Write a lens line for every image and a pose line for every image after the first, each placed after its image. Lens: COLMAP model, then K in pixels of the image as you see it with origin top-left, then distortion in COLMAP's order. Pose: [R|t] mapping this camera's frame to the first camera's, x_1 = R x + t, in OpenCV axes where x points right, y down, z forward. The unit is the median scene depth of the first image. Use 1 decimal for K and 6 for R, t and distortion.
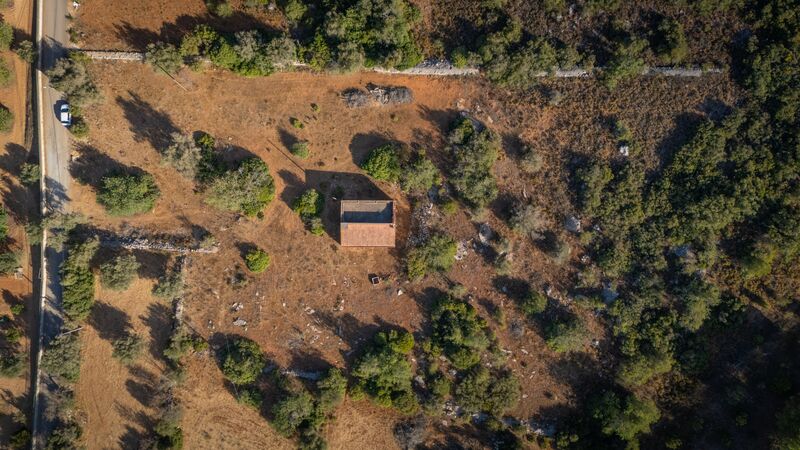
lens RADIAL K [[585.9, 0, 398.8], [0, 585.9, 227.6], [0, 0, 1]] dist [0.074816, -0.066045]
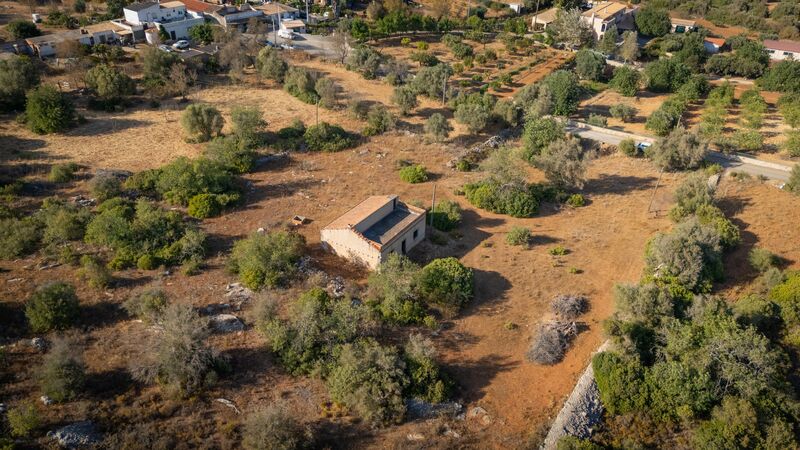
lens RADIAL K [[585.9, 0, 398.8], [0, 585.9, 227.6], [0, 0, 1]] dist [0.074816, -0.066045]
pose [[-0.533914, 0.402188, -0.743761, 0.408615], [-0.844137, -0.304168, 0.441491, -0.309877], [-0.048666, 0.863554, 0.501902, 0.657941]]
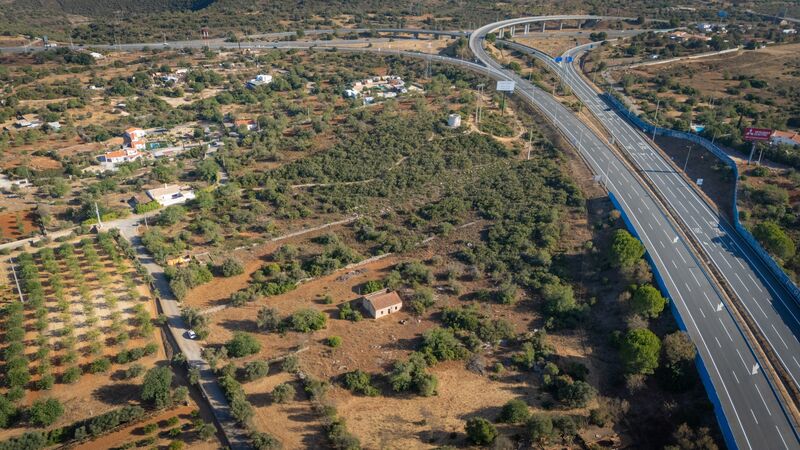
lens RADIAL K [[585.9, 0, 398.8], [0, 585.9, 227.6], [0, 0, 1]] dist [0.074816, -0.066045]
pose [[0.852121, -0.244773, 0.462575, -0.762683], [0.523133, 0.373284, -0.766153, 1.271408], [0.014861, 0.894844, 0.446132, 0.004261]]
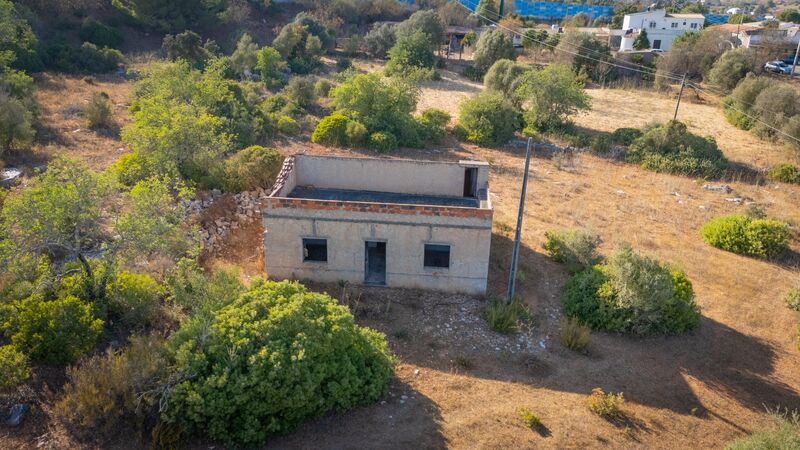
lens RADIAL K [[585.9, 0, 398.8], [0, 585.9, 227.6], [0, 0, 1]] dist [0.074816, -0.066045]
pose [[-0.995289, -0.081399, 0.052661, -0.072517], [0.078852, -0.363664, 0.928187, -0.255311], [-0.056403, 0.927967, 0.368370, 0.891349]]
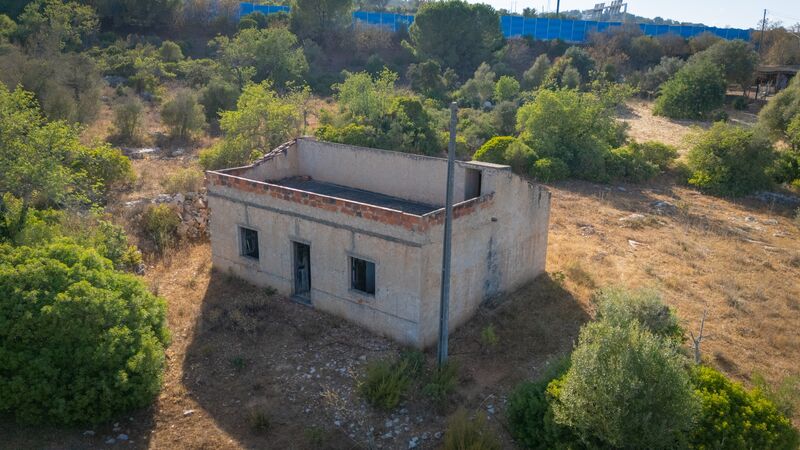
lens RADIAL K [[585.9, 0, 398.8], [0, 585.9, 227.6], [0, 0, 1]] dist [0.074816, -0.066045]
pose [[-0.791974, -0.211099, 0.572900, -0.175062], [0.609538, -0.219229, 0.761842, -0.159279], [-0.035227, 0.952563, 0.302297, 0.923341]]
